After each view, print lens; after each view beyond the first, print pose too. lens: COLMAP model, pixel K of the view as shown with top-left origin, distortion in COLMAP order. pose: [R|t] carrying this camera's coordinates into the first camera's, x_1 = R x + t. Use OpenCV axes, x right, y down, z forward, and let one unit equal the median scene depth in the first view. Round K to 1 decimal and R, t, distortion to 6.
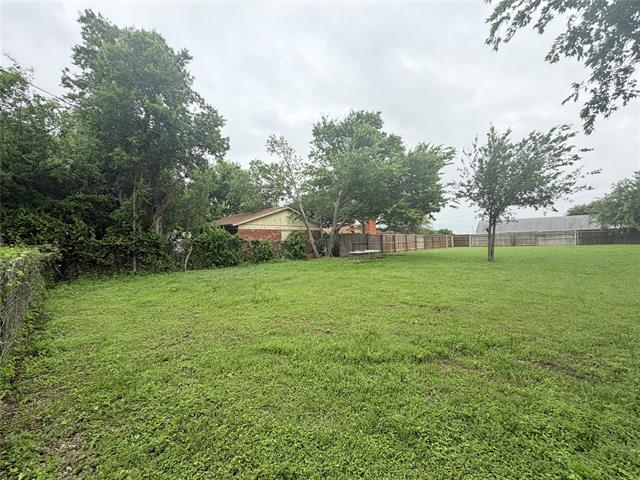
lens RADIAL K [[252.4, 0, 320.0], [0, 252.4, 240.0], [0, 0, 1]] dist [0.002121, 0.000223]
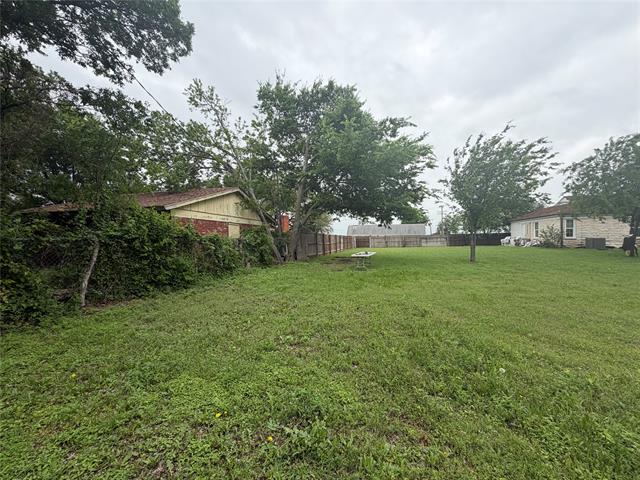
lens RADIAL K [[252.4, 0, 320.0], [0, 252.4, 240.0], [0, 0, 1]] dist [0.002121, 0.000223]
pose [[0.875870, 0.012367, 0.482388, -0.261032], [-0.010330, 0.999923, -0.006879, 0.007606], [-0.482436, 0.001042, 0.875931, 0.307664]]
